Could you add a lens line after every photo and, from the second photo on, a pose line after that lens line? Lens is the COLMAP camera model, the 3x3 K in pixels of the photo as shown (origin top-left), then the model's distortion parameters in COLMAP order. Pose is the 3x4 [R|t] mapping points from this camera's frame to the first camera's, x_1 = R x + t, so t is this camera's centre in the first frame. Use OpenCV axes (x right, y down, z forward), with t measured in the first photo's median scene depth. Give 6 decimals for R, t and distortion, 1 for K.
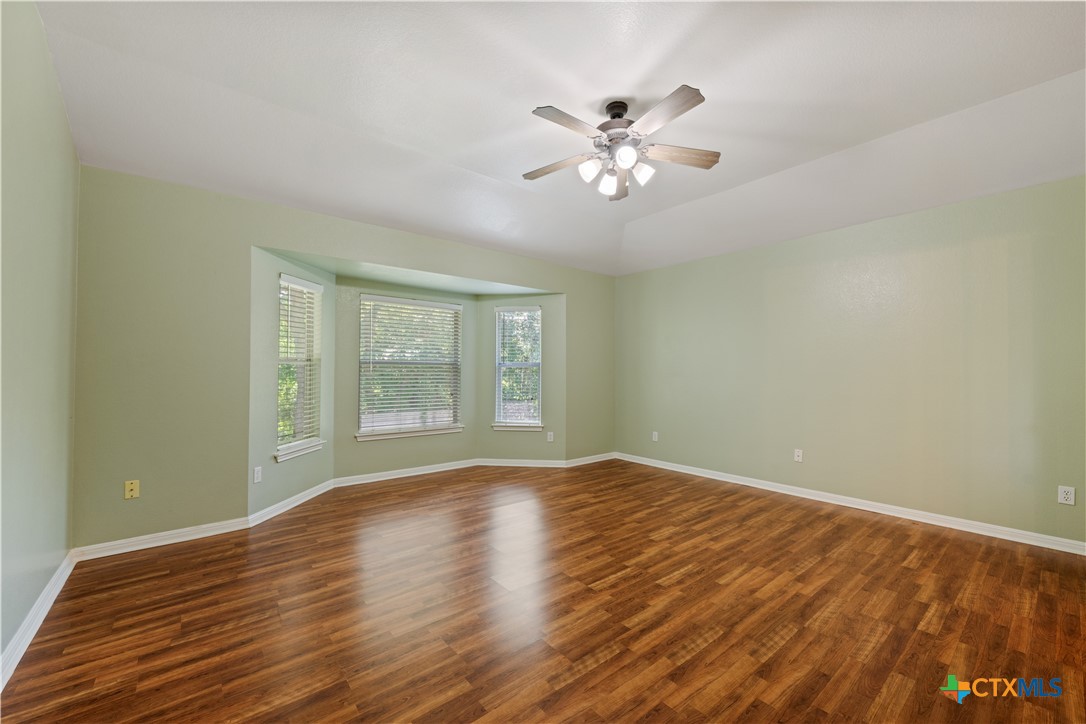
lens RADIAL K [[430.9, 0, 543.0], [0, 430.9, 362.0], [0, 0, 1]] dist [-0.003601, -0.000292]
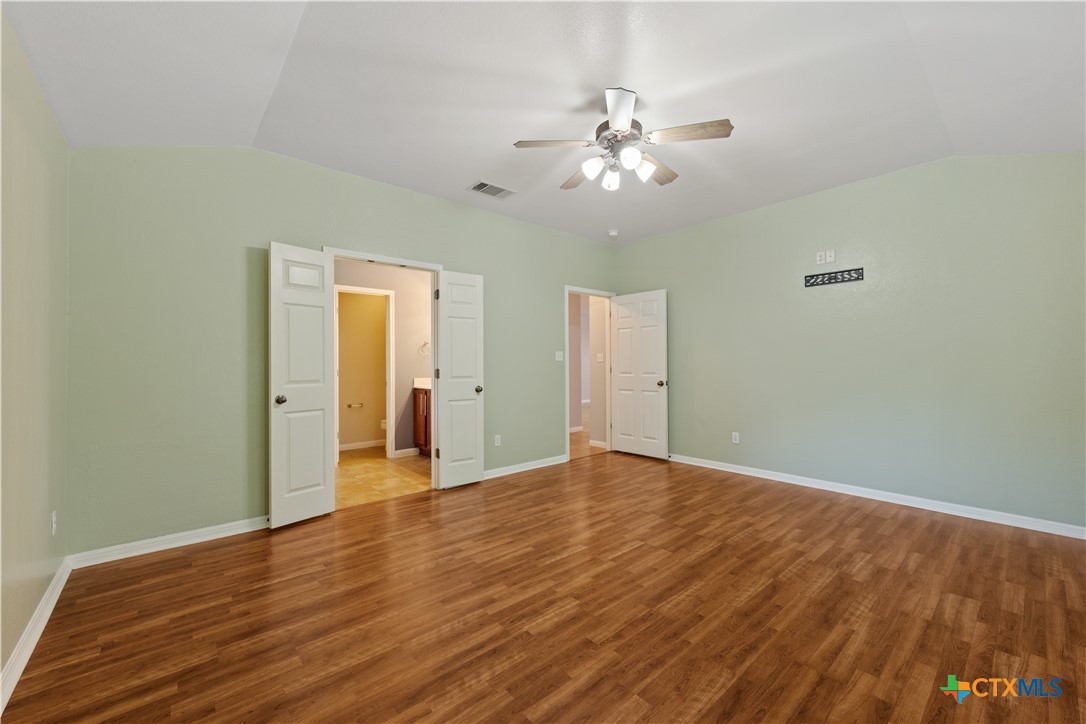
lens RADIAL K [[430.9, 0, 543.0], [0, 430.9, 362.0], [0, 0, 1]] dist [-0.003601, -0.000292]
pose [[-0.999625, 0.002830, -0.027241, 0.287935], [0.003564, 0.999631, -0.026945, 0.034070], [0.027154, -0.027032, -0.999266, 1.516432]]
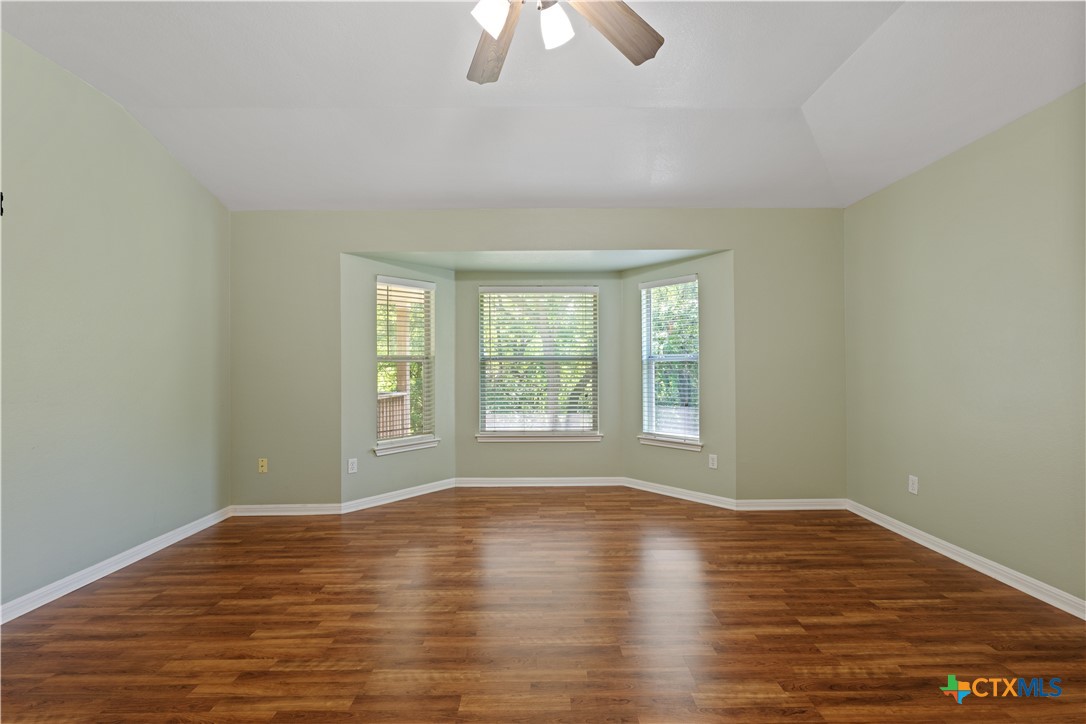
lens RADIAL K [[443.1, 0, 543.0], [0, 443.1, 362.0], [0, 0, 1]] dist [-0.001058, 0.000140]
pose [[0.775936, -0.016170, -0.630604, 0.397166], [0.022399, 0.999747, 0.001925, 0.011295], [0.630413, -0.015618, 0.776103, 0.434412]]
